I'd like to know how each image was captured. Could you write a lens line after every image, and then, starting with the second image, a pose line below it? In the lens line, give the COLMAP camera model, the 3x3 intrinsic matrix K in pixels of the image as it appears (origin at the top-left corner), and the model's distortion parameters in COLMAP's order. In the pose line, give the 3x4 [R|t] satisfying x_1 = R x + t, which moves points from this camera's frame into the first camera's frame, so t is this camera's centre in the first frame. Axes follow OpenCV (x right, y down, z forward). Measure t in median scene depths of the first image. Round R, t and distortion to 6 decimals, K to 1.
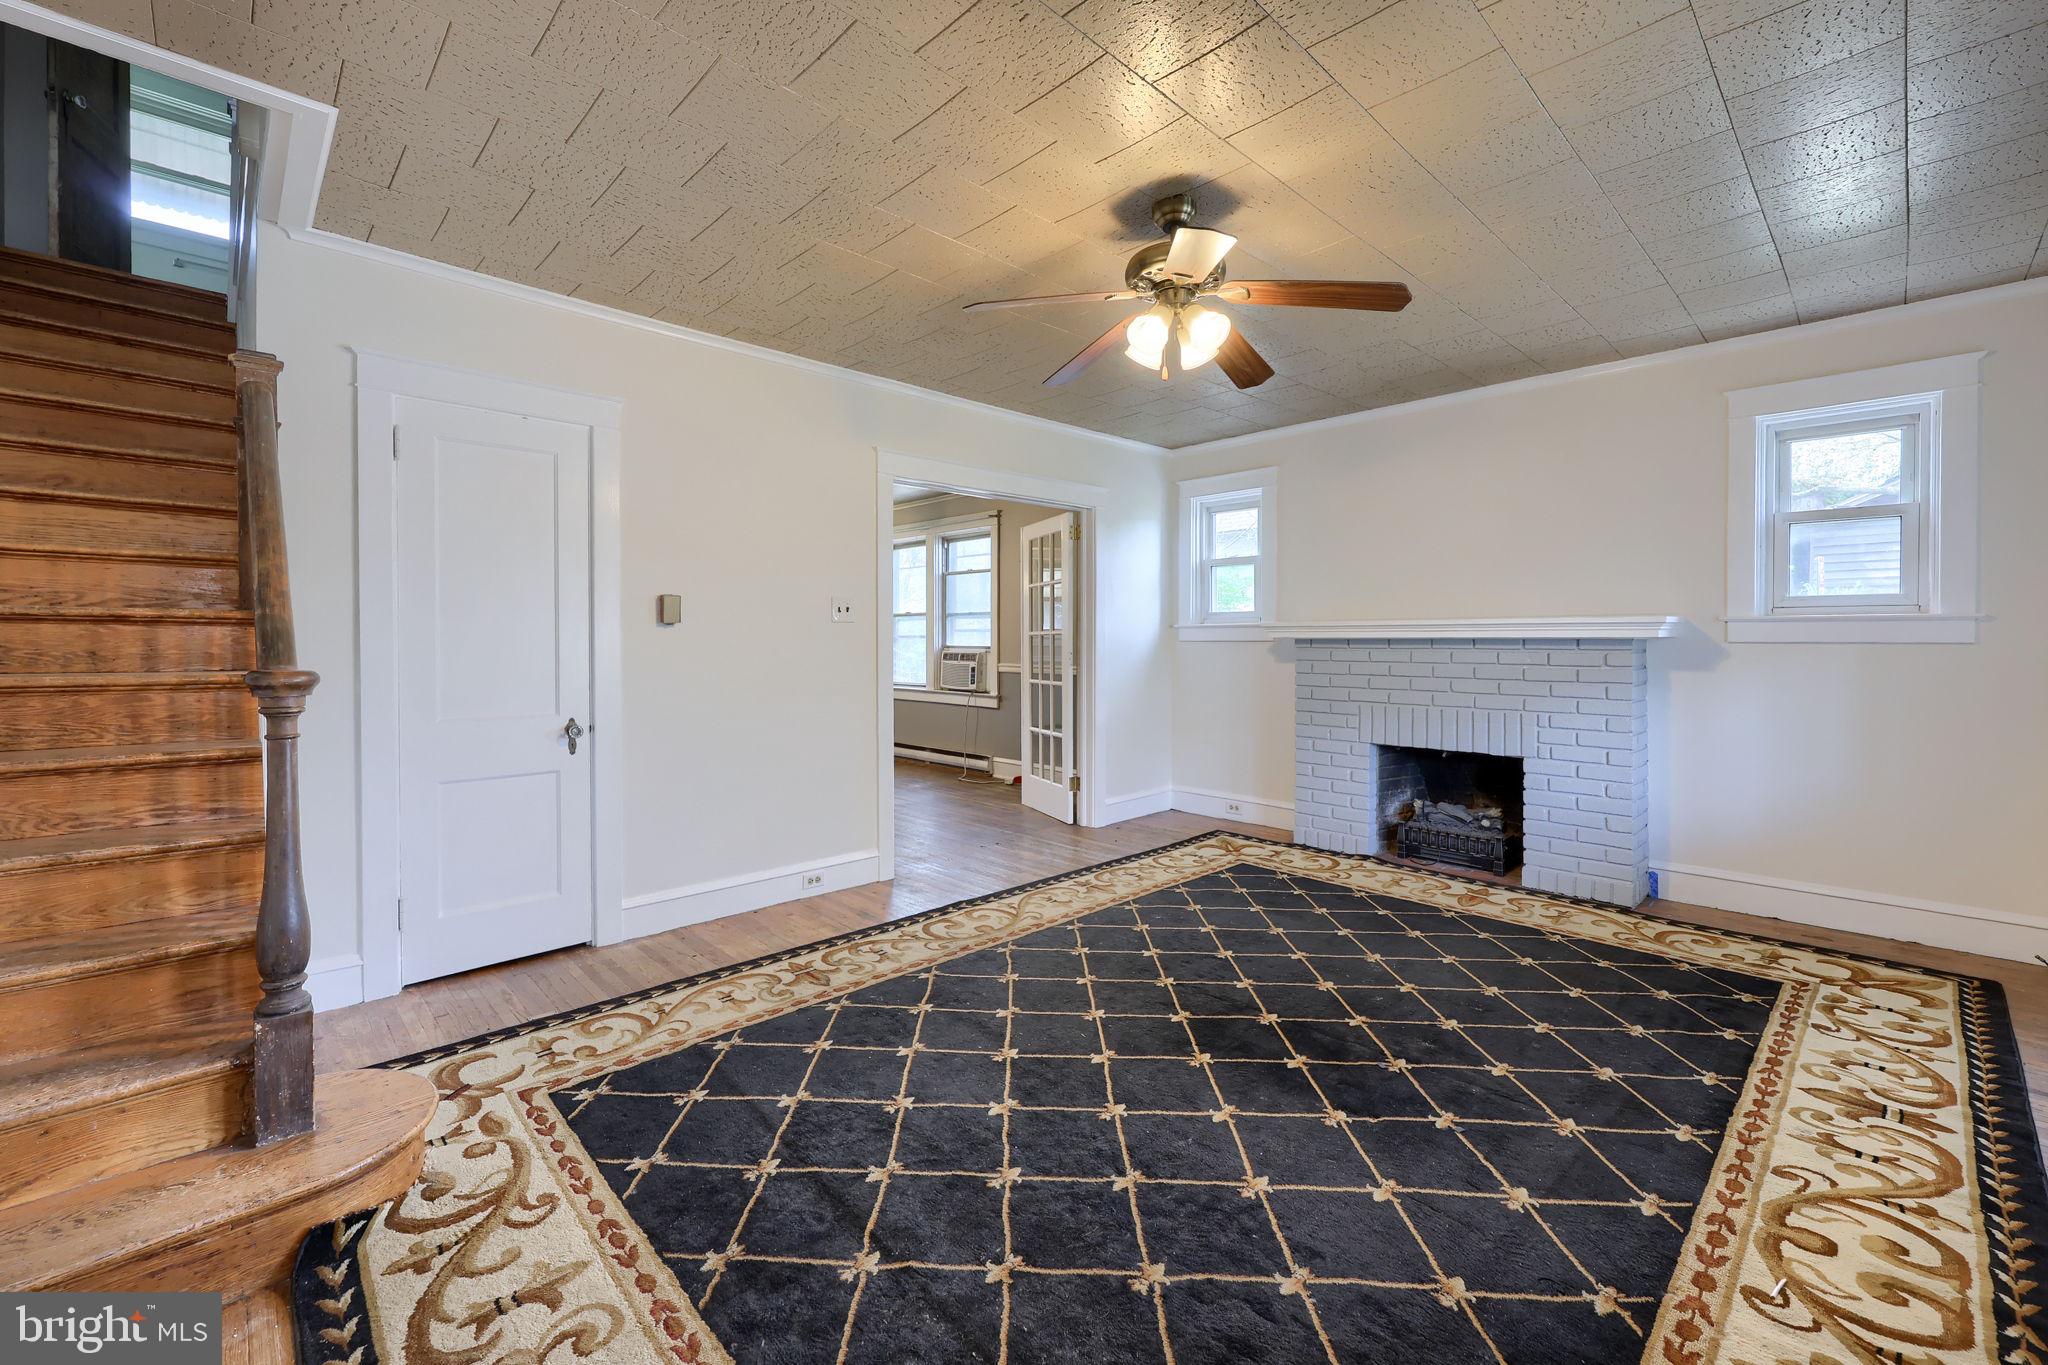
lens RADIAL K [[827.1, 0, 1013.3], [0, 827.1, 651.1], [0, 0, 1]] dist [-0.001981, -0.000244]
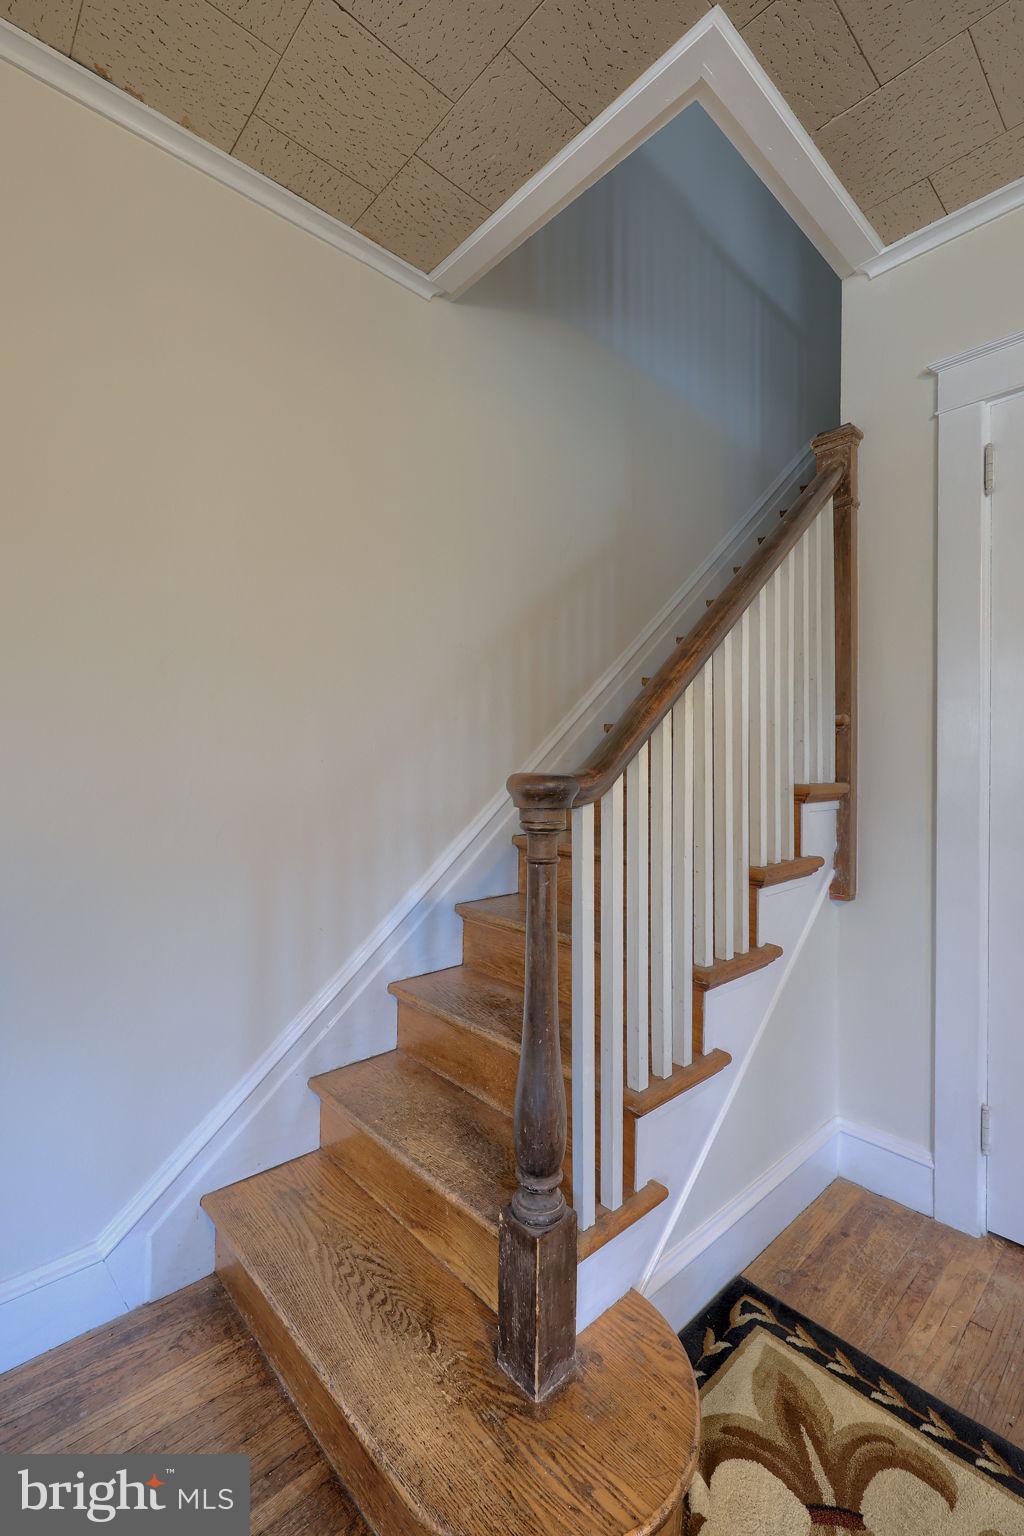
lens RADIAL K [[677.0, 0, 512.0], [0, 677.0, 768.0], [0, 0, 1]] dist [0.012613, -0.000174]
pose [[-0.006157, 0.008168, -0.999948, -0.151547], [-0.024596, 0.999663, 0.008317, 0.009646], [0.999679, 0.024646, -0.005954, 0.600163]]
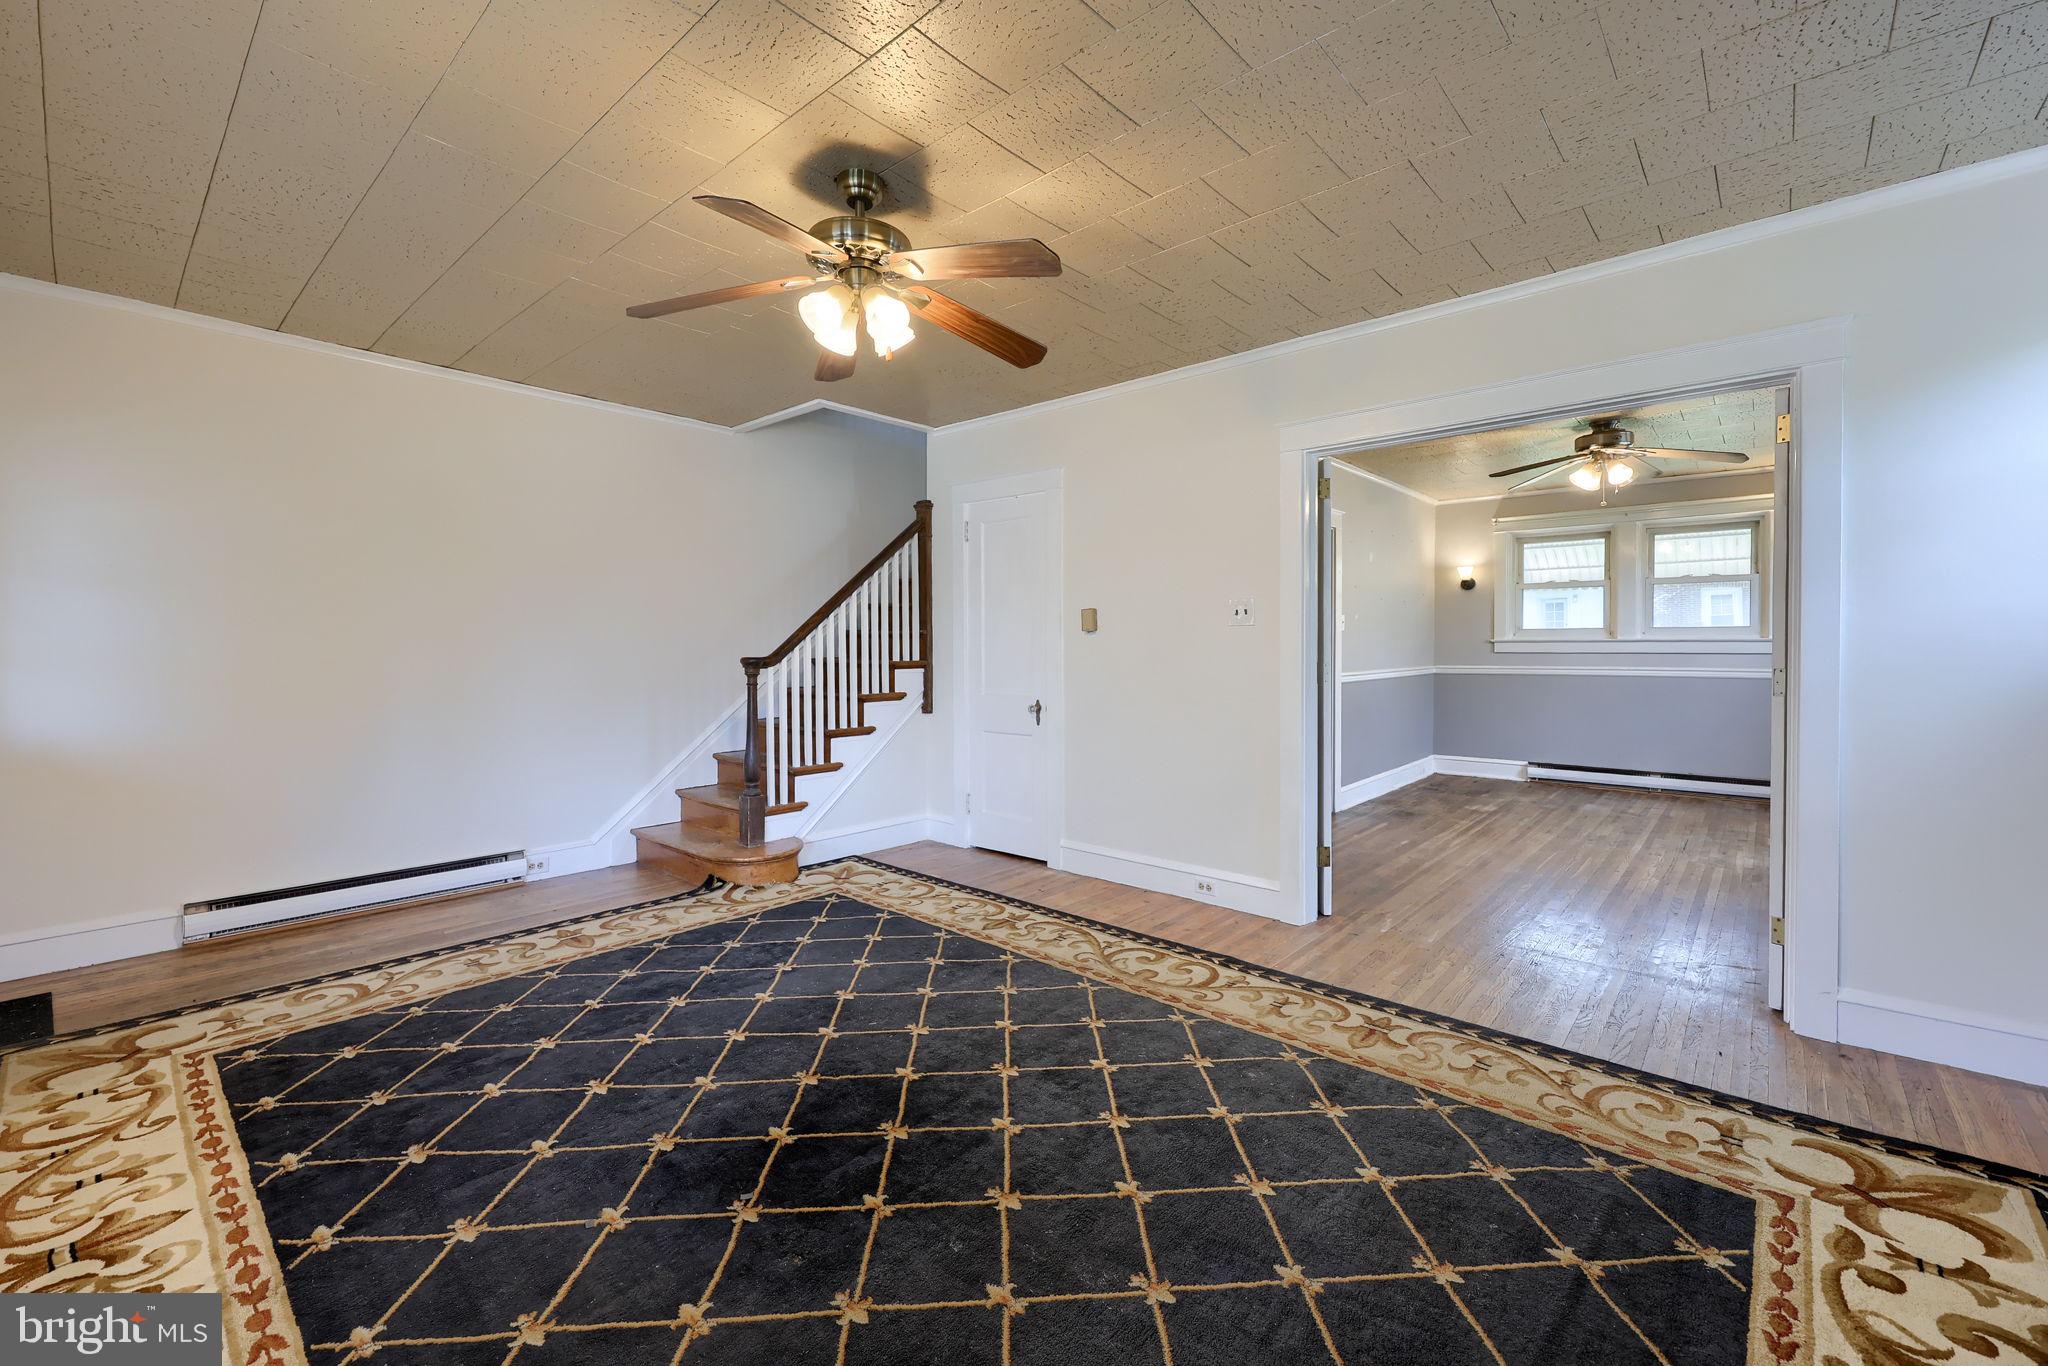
lens RADIAL K [[827.8, 0, 1026.5], [0, 827.8, 606.4], [0, 0, 1]] dist [0.001342, 0.000551]
pose [[0.103574, -0.045157, -0.993596, 1.046148], [-0.012786, 0.998826, -0.046728, -0.013355], [0.994540, 0.017544, 0.102875, 0.964116]]
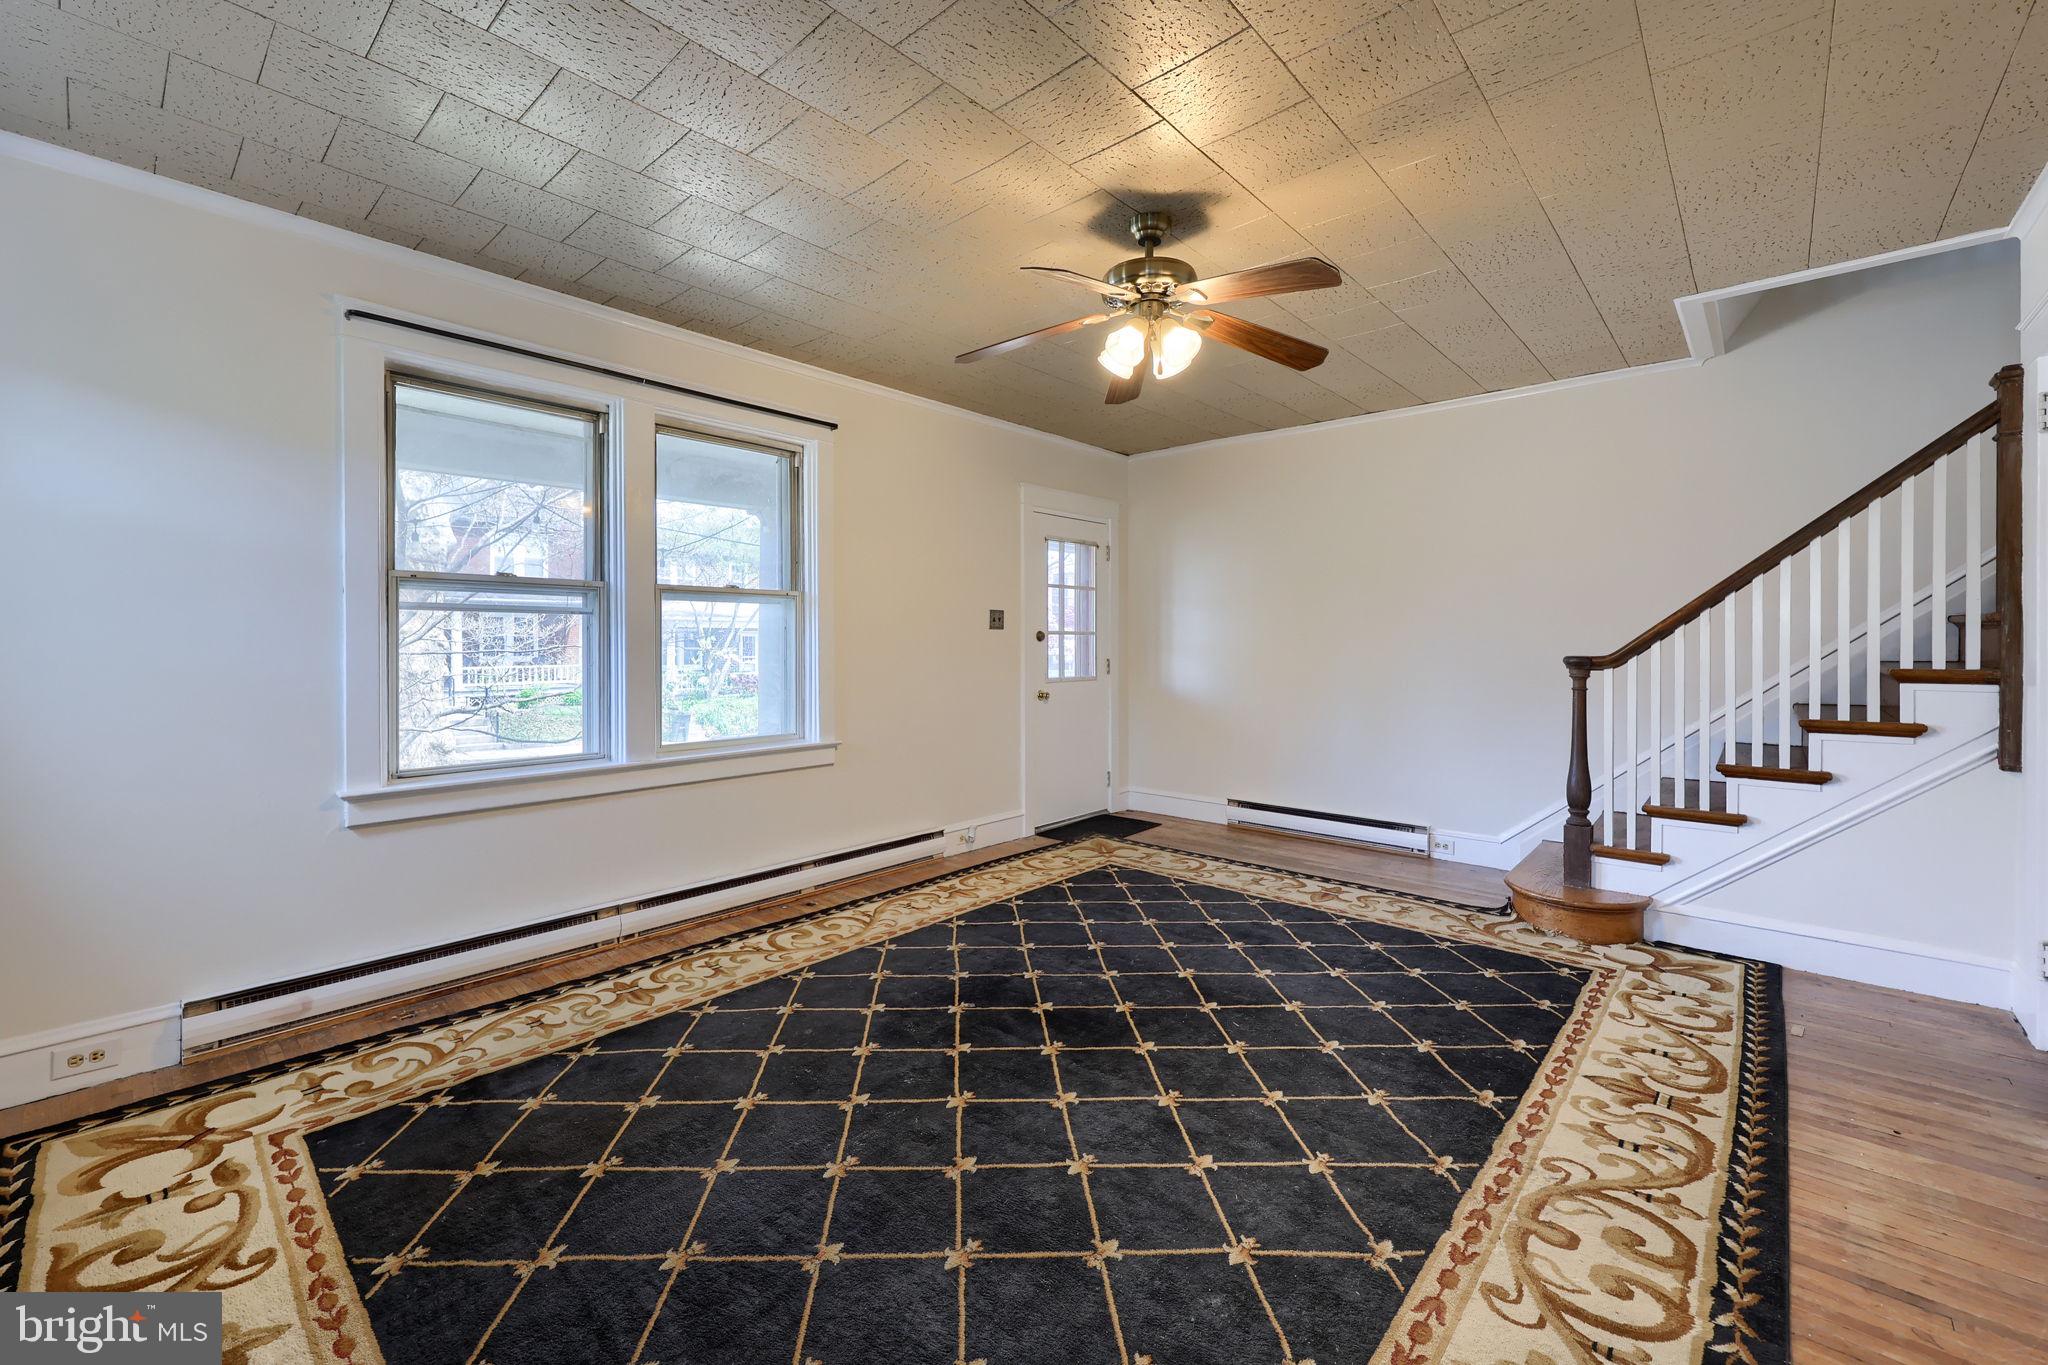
lens RADIAL K [[847.0, 0, 1023.3], [0, 847.0, 649.4], [0, 0, 1]] dist [-0.008285, -0.000025]
pose [[-0.995759, 0.005938, -0.091812, 0.397412], [0.003967, 0.999758, 0.021638, -0.024417], [0.091919, 0.021182, -0.995541, 1.806959]]
